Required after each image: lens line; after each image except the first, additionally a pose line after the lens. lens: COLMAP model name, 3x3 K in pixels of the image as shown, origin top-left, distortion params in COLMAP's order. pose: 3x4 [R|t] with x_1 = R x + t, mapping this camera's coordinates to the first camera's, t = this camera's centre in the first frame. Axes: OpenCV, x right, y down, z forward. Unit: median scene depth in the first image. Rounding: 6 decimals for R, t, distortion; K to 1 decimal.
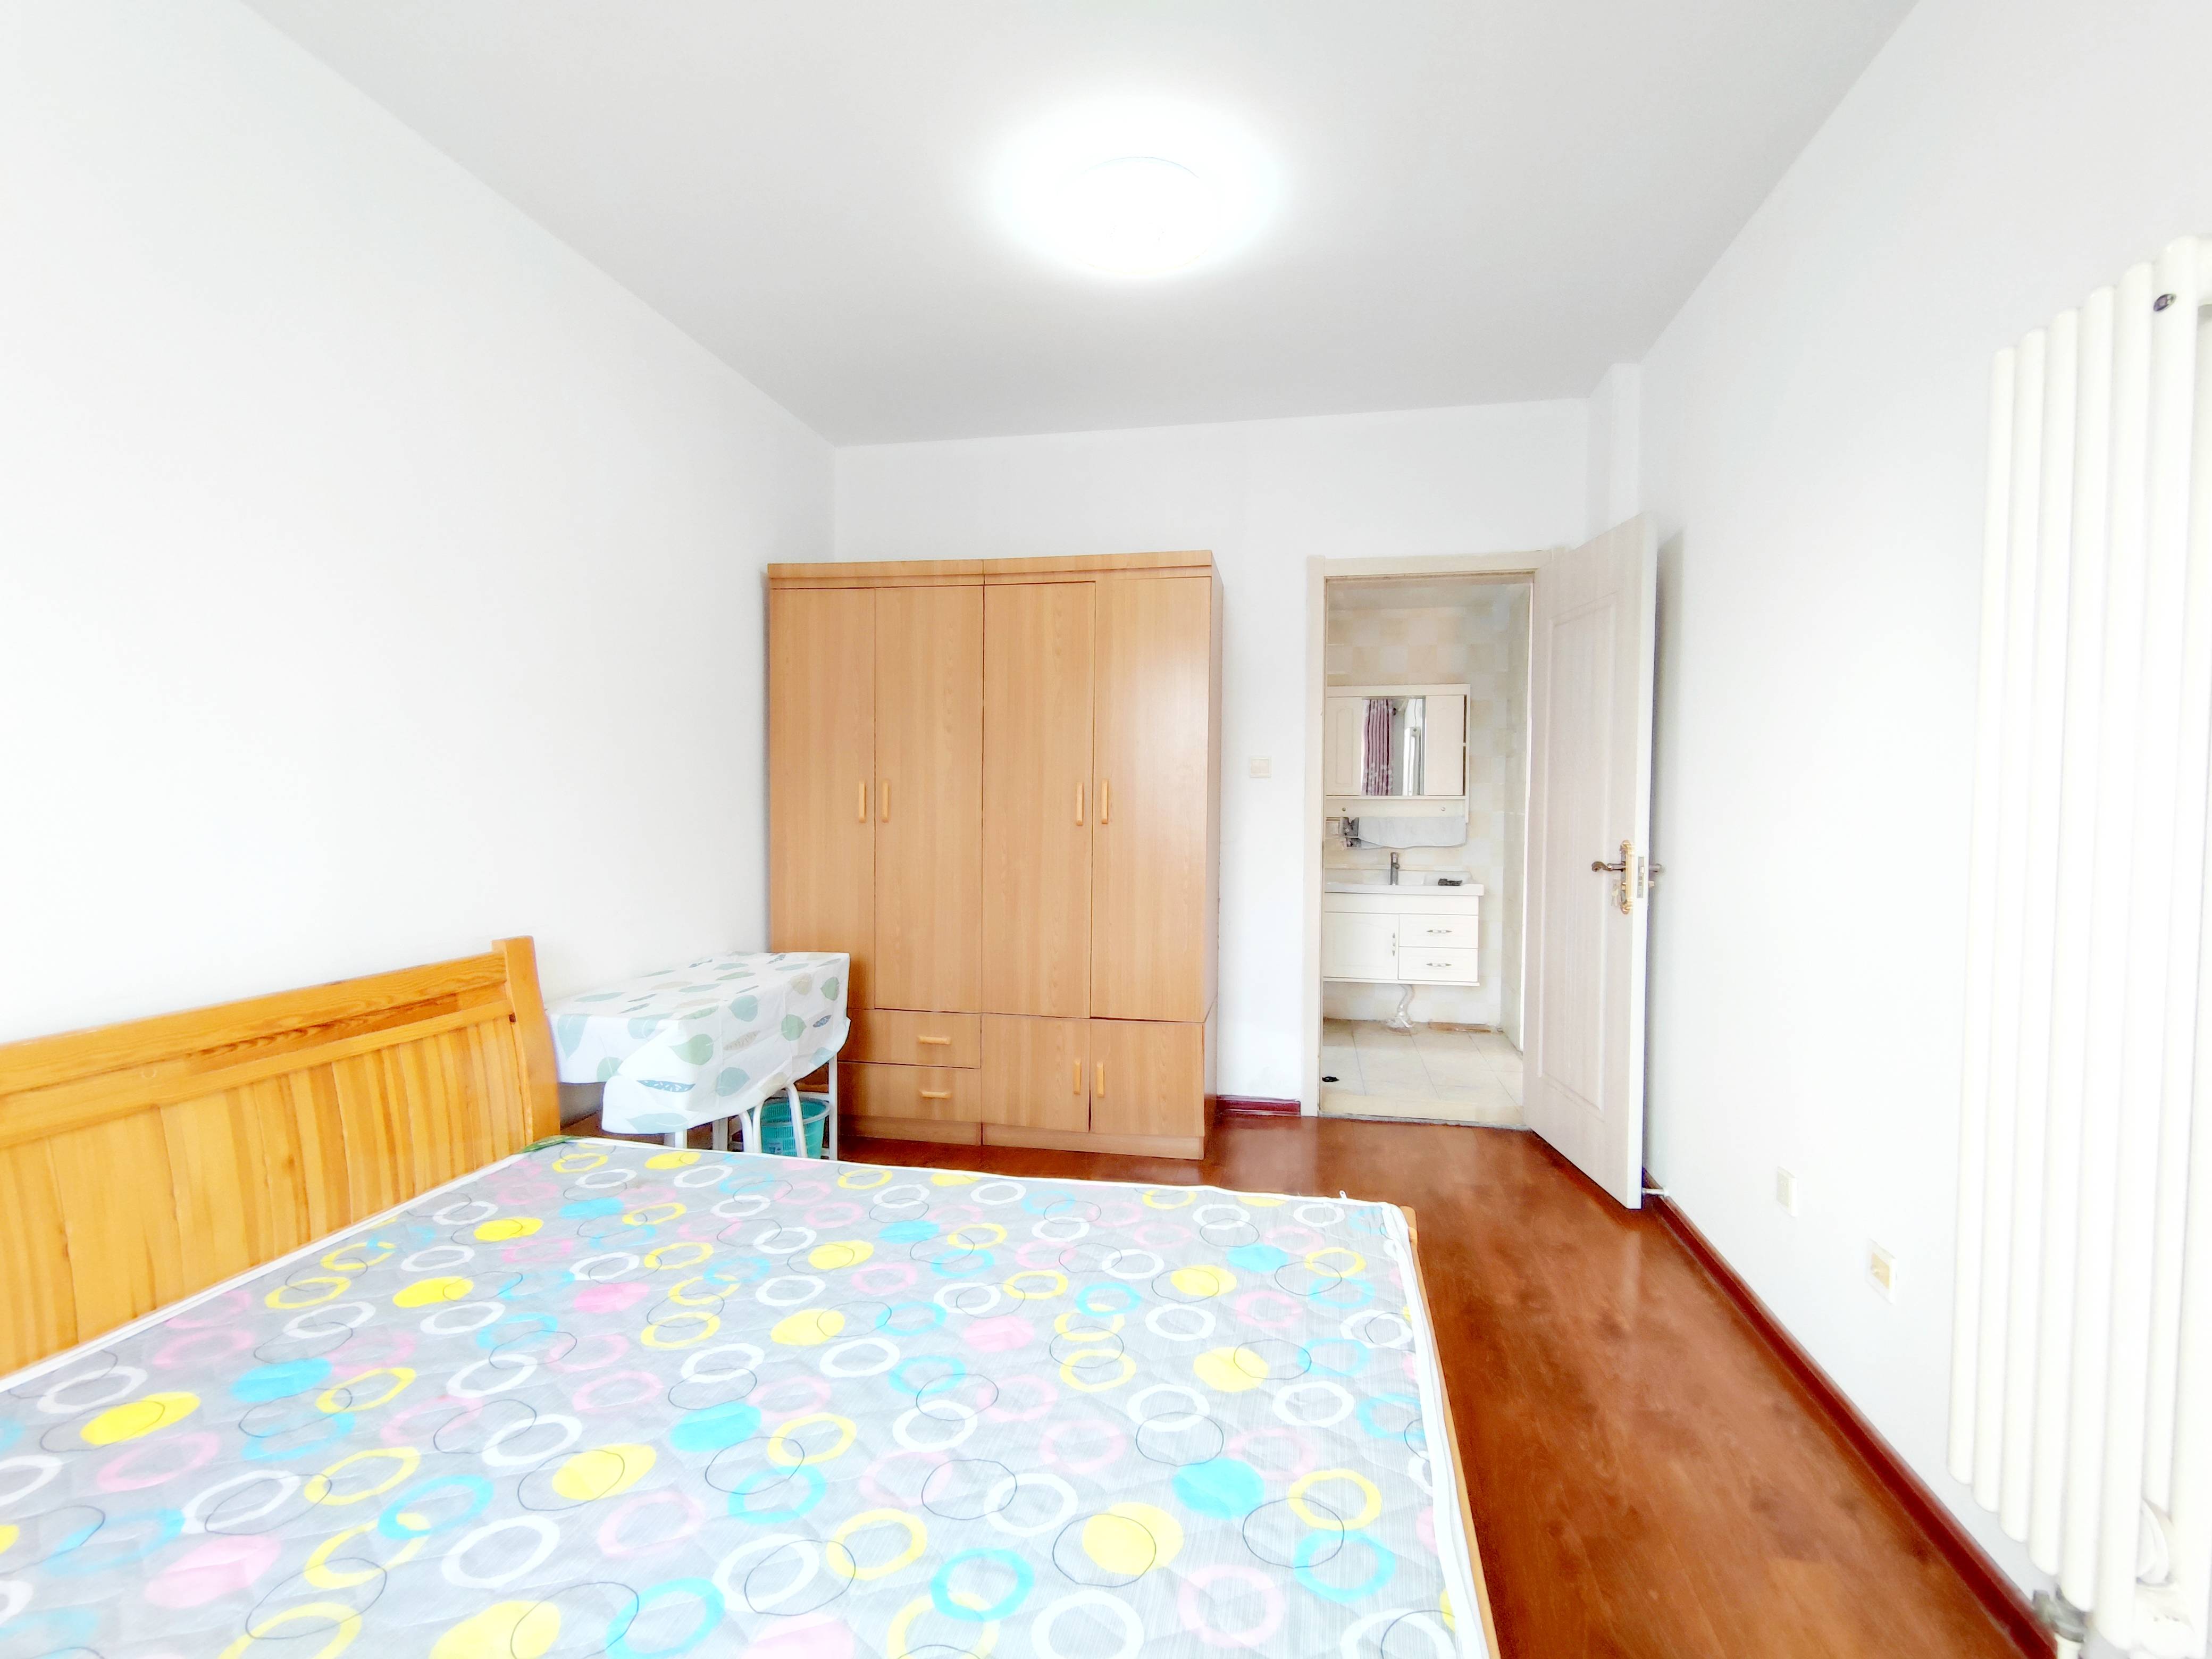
lens RADIAL K [[1006.7, 0, 1106.0], [0, 1006.7, 829.5], [0, 0, 1]] dist [-0.000781, -0.000094]
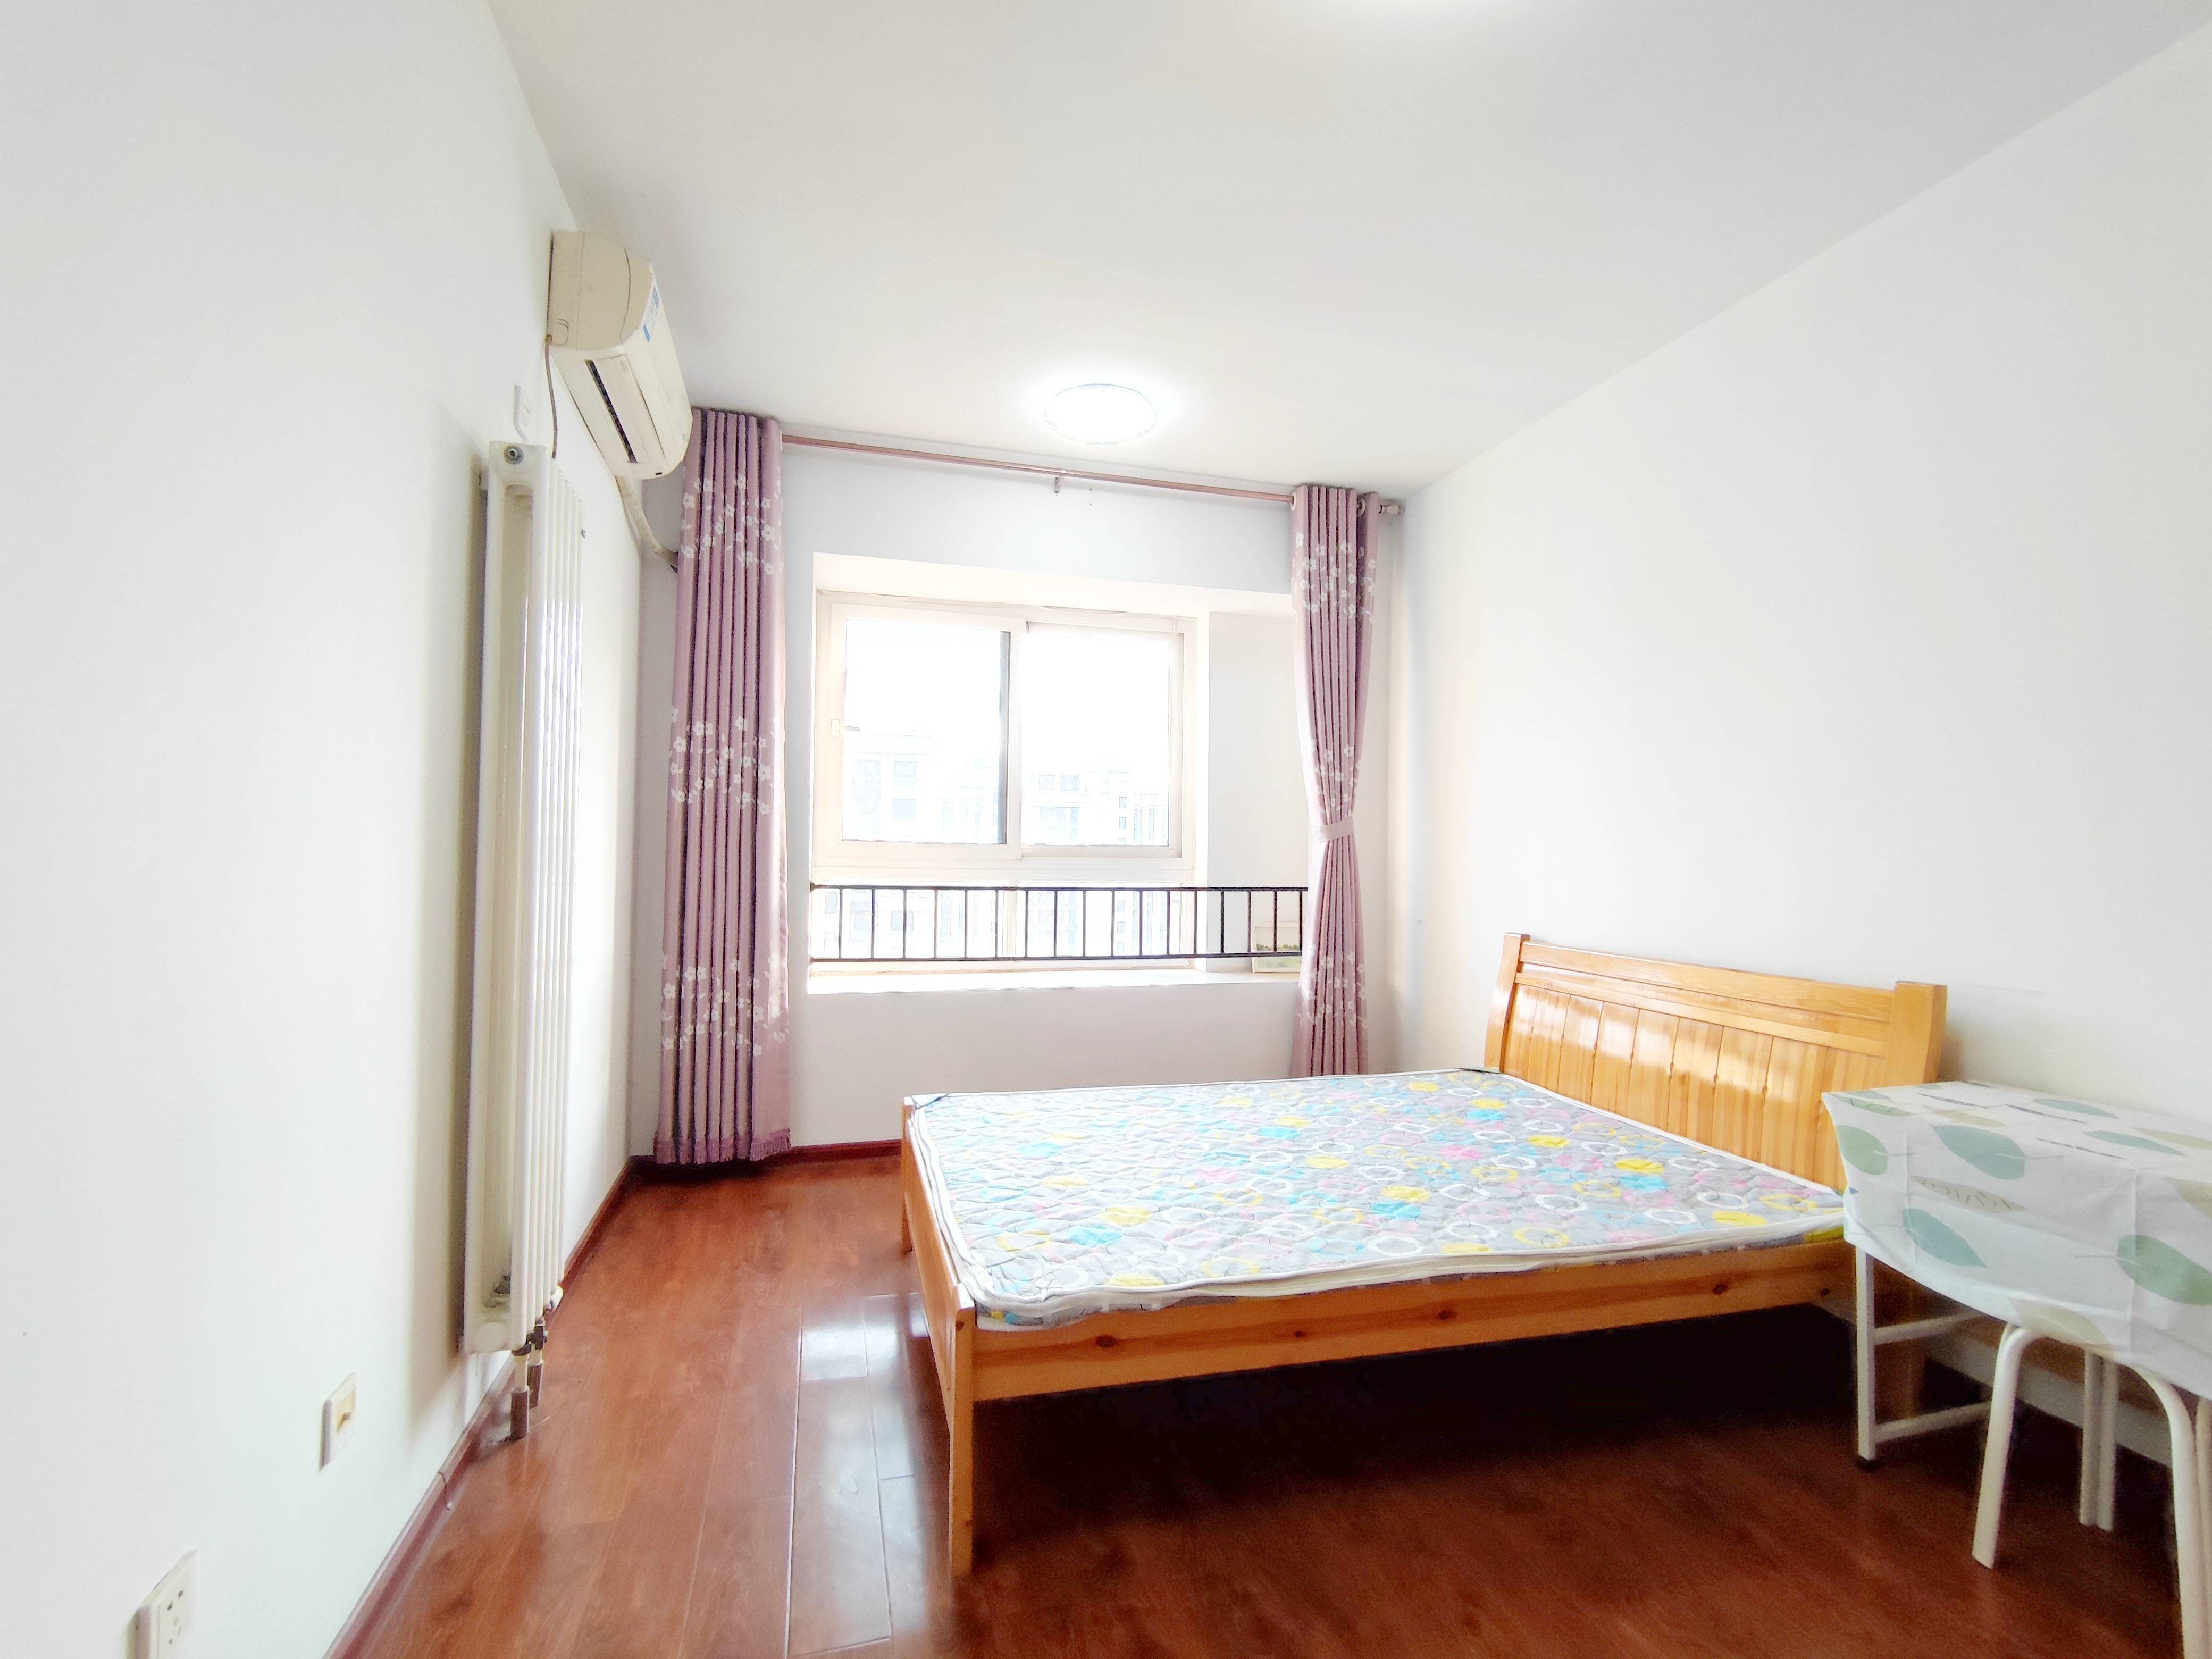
lens RADIAL K [[1006.7, 0, 1106.0], [0, 1006.7, 829.5], [0, 0, 1]] dist [-0.000781, -0.000094]
pose [[-0.890388, -0.027927, -0.454344, 0.606463], [-0.034069, 0.999405, 0.005337, -0.013523], [0.453925, 0.020231, -0.890810, 1.844411]]
